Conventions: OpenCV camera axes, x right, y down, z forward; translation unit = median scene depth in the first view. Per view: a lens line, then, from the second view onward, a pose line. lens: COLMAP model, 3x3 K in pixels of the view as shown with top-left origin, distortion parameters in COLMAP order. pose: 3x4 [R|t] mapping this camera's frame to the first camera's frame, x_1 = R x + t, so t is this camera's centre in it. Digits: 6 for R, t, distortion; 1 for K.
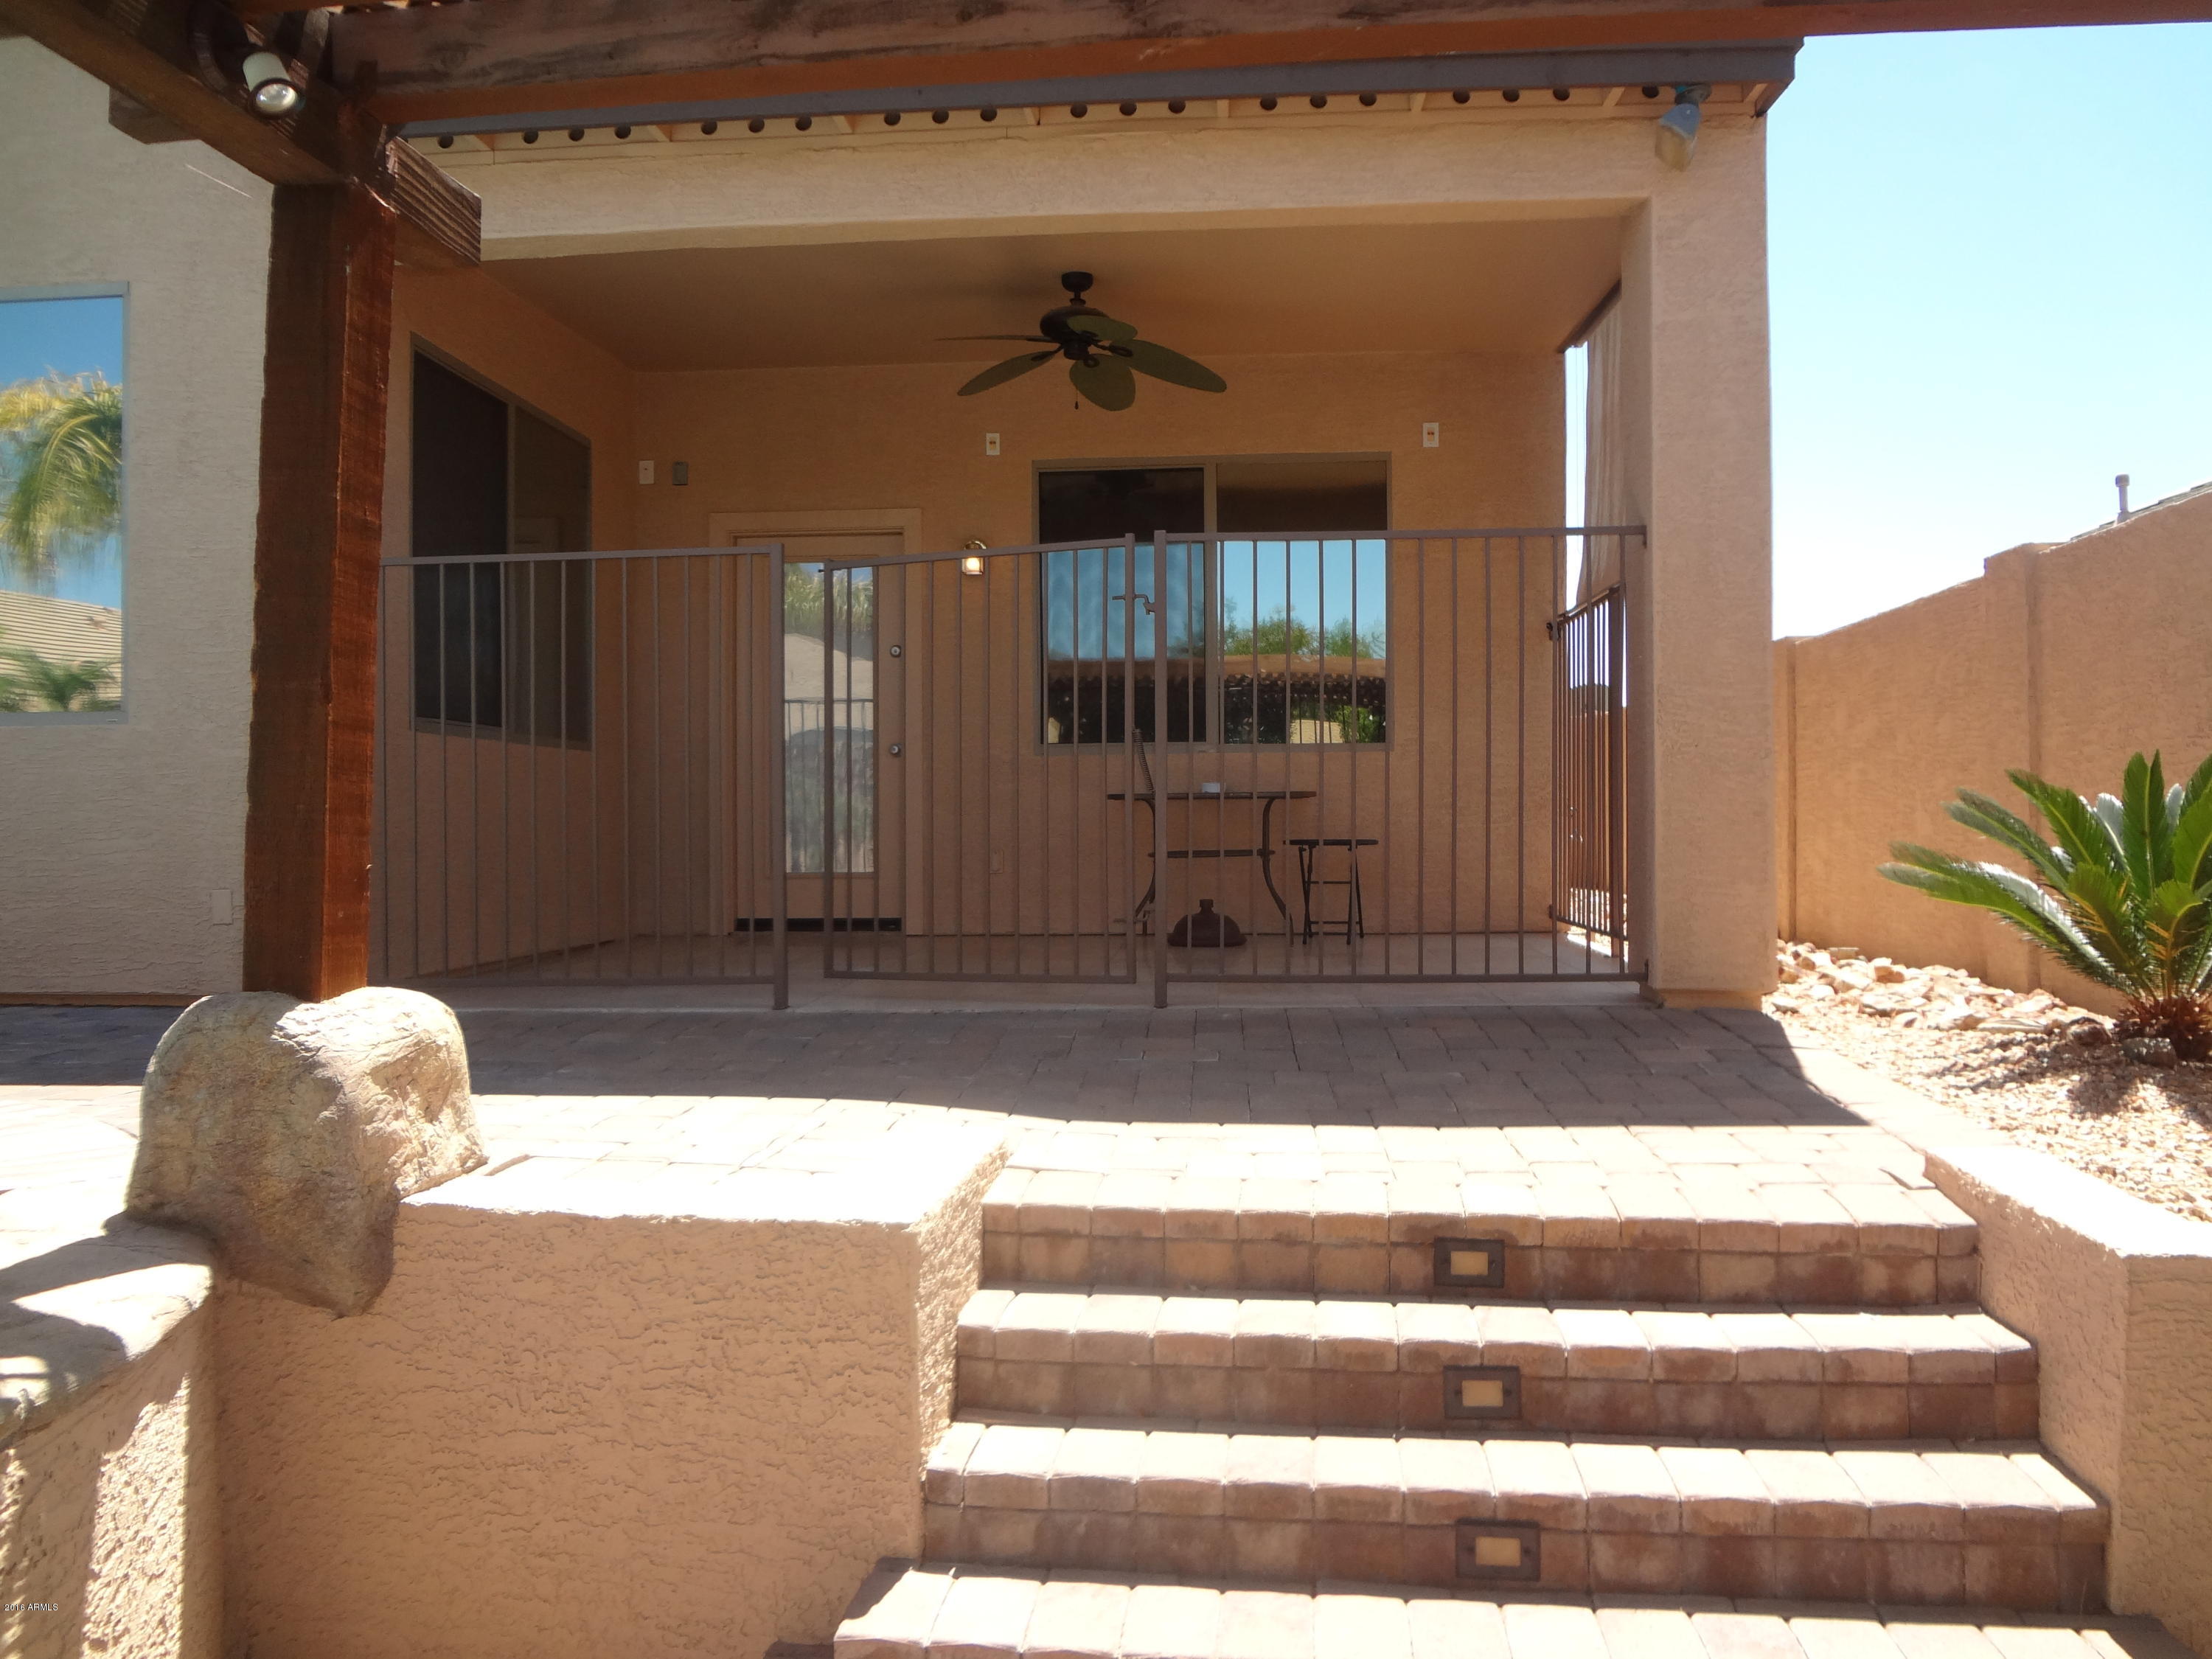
lens RADIAL K [[1647.9, 0, 1103.0], [0, 1647.9, 832.4], [0, 0, 1]] dist [-0.052600, -0.007493]
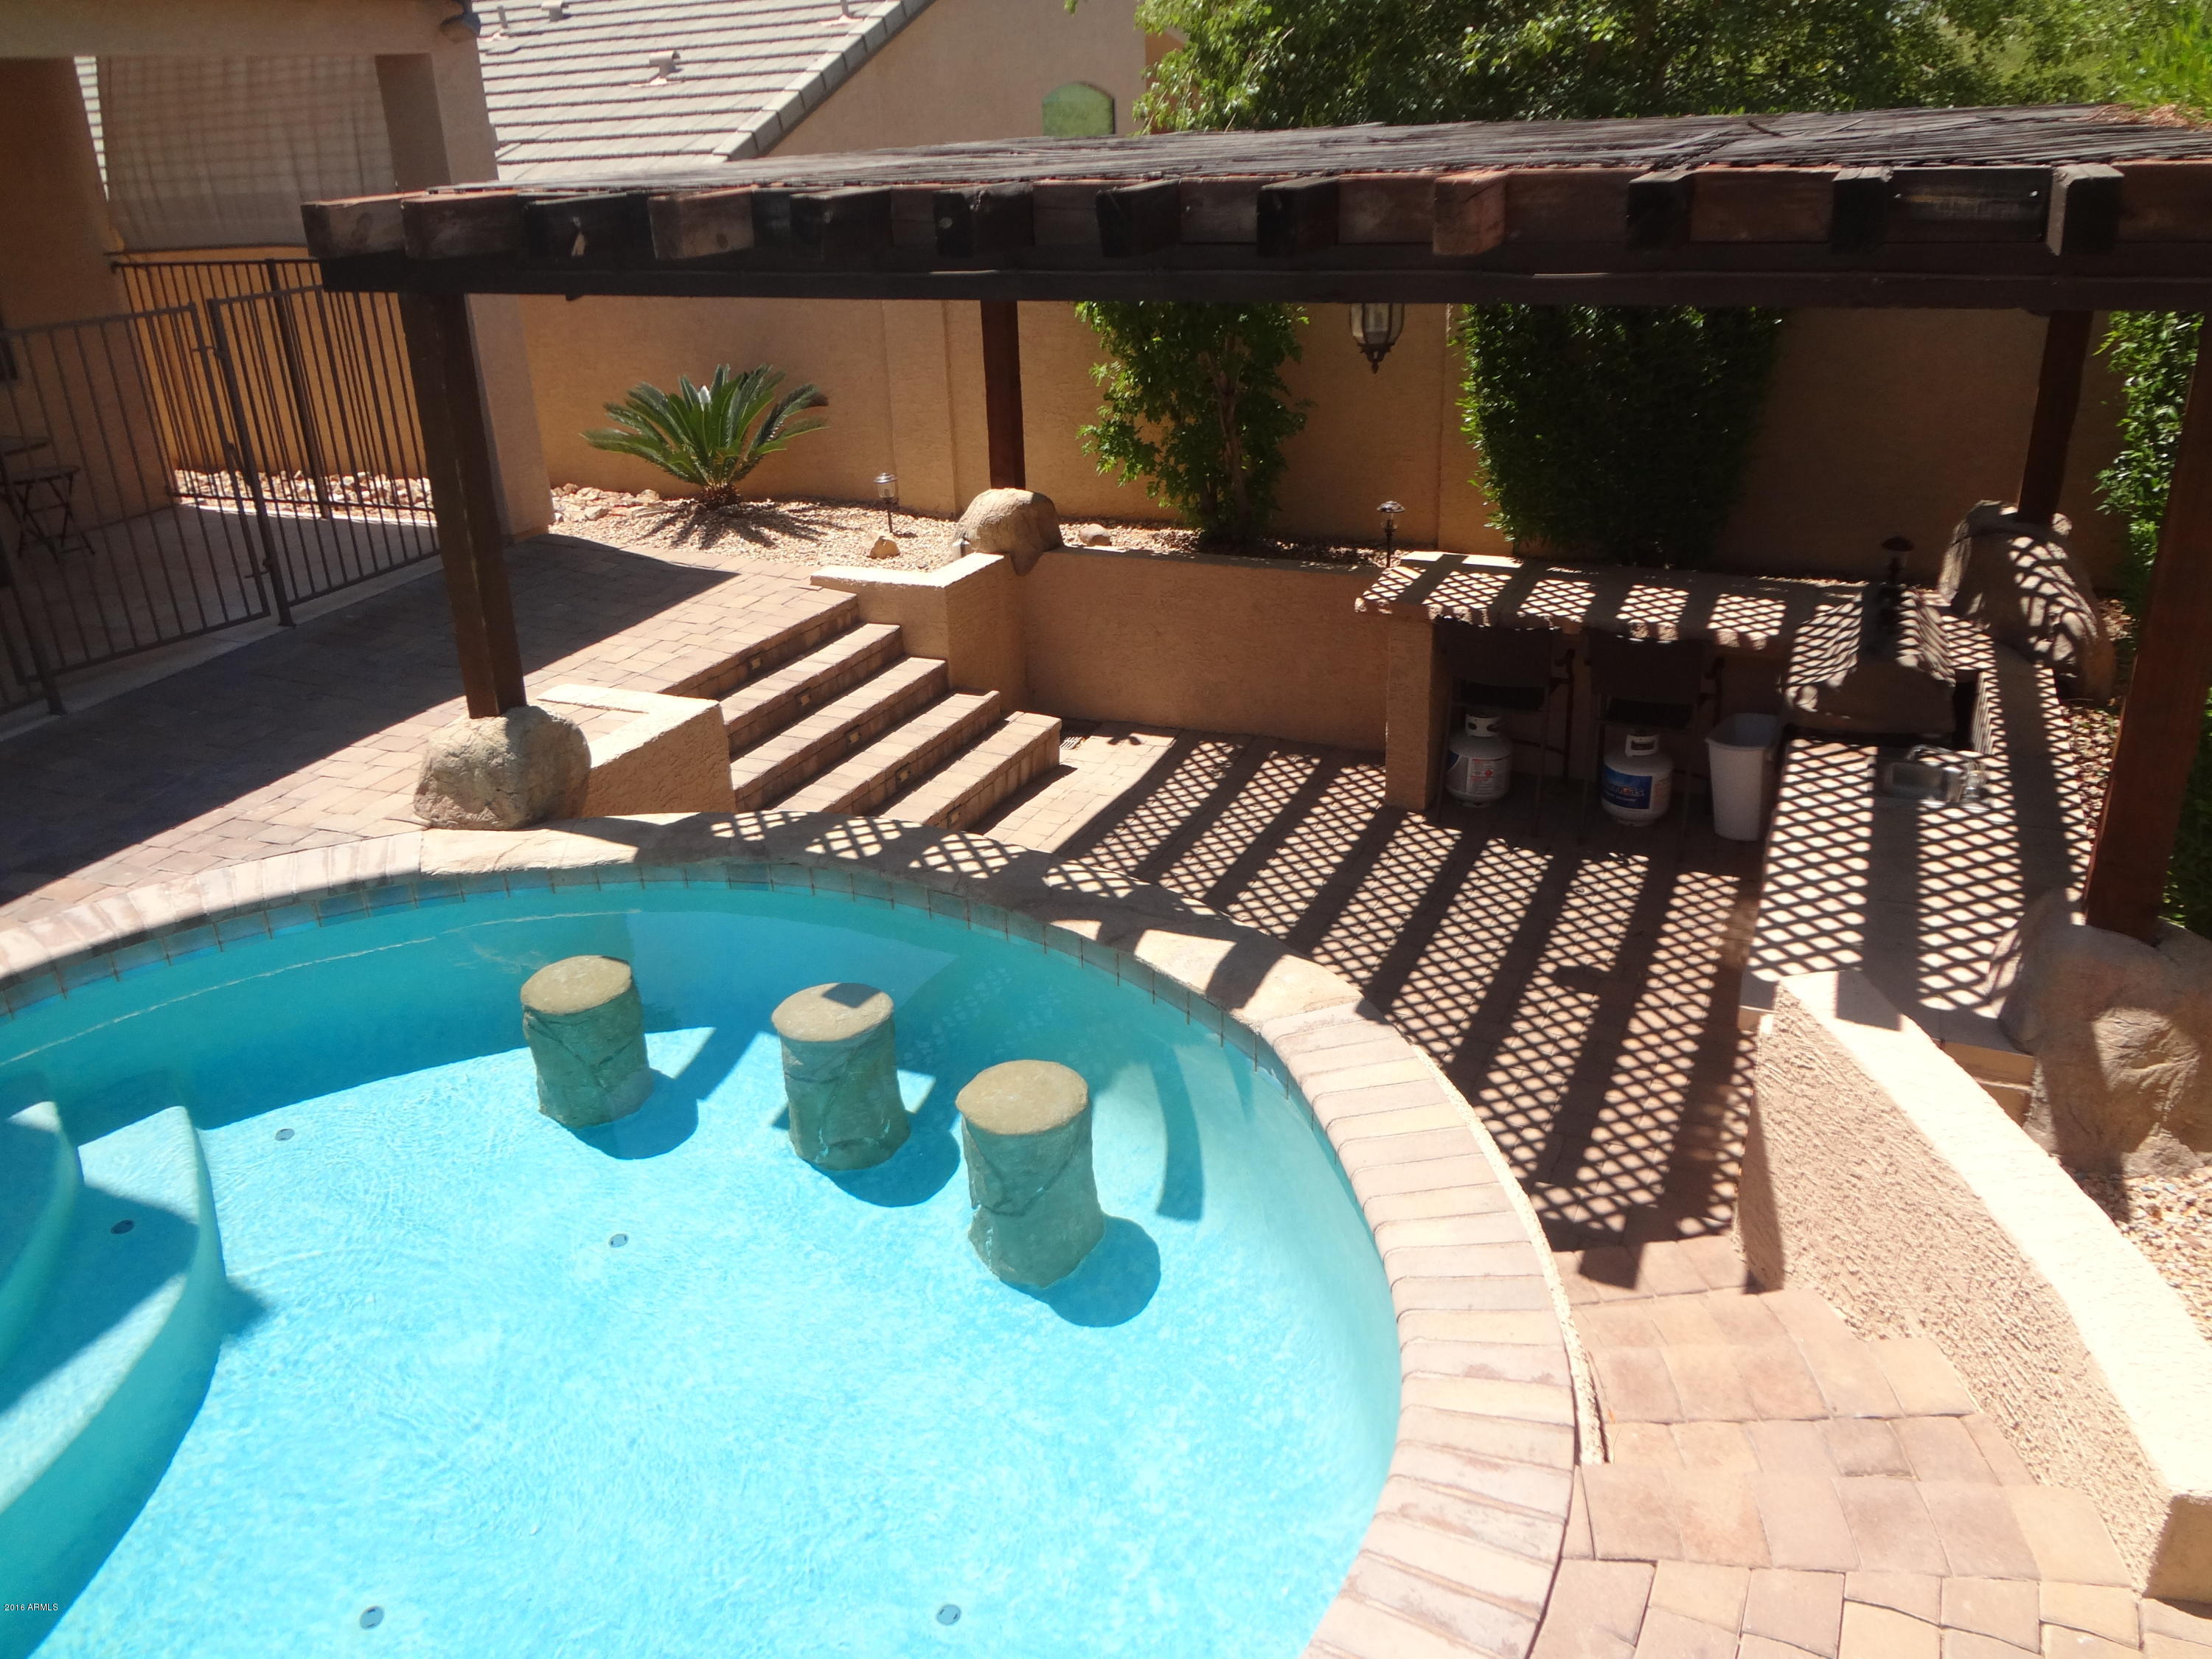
lens RADIAL K [[1647.9, 0, 1104.8], [0, 1647.9, 828.5], [0, 0, 1]] dist [-0.052600, -0.007493]
pose [[0.309307, -0.391489, 0.866640, -2.011441], [0.043590, 0.916209, 0.398323, -0.523277], [-0.949963, -0.085427, 0.300455, -0.337568]]
